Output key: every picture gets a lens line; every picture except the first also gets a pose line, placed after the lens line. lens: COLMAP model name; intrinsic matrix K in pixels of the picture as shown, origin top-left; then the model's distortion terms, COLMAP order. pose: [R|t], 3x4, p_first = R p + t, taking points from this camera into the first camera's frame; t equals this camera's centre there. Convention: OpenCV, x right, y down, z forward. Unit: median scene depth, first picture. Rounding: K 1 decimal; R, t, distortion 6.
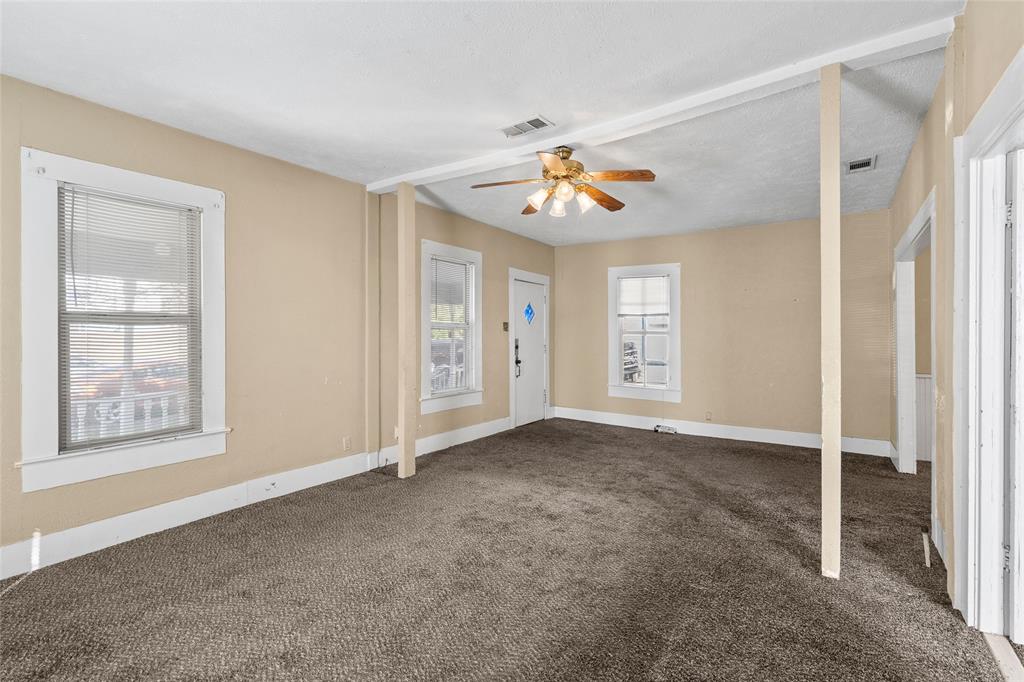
lens RADIAL K [[464.0, 0, 512.0], [0, 464.0, 341.0], [0, 0, 1]] dist [-0.001123, 0.000133]
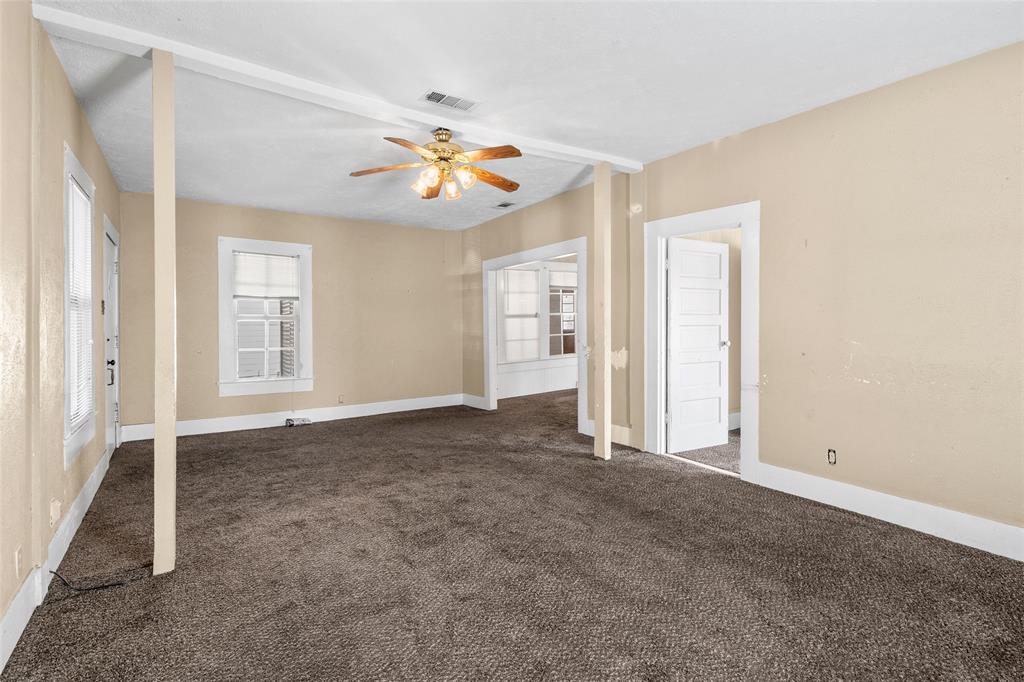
lens RADIAL K [[476.4, 0, 508.5], [0, 476.4, 323.3], [0, 0, 1]] dist [-0.001325, 0.000158]
pose [[0.369232, -0.007783, 0.929305, -0.620166], [0.017072, 0.999853, 0.001591, -0.001640], [-0.929181, 0.015278, 0.369310, 0.392540]]
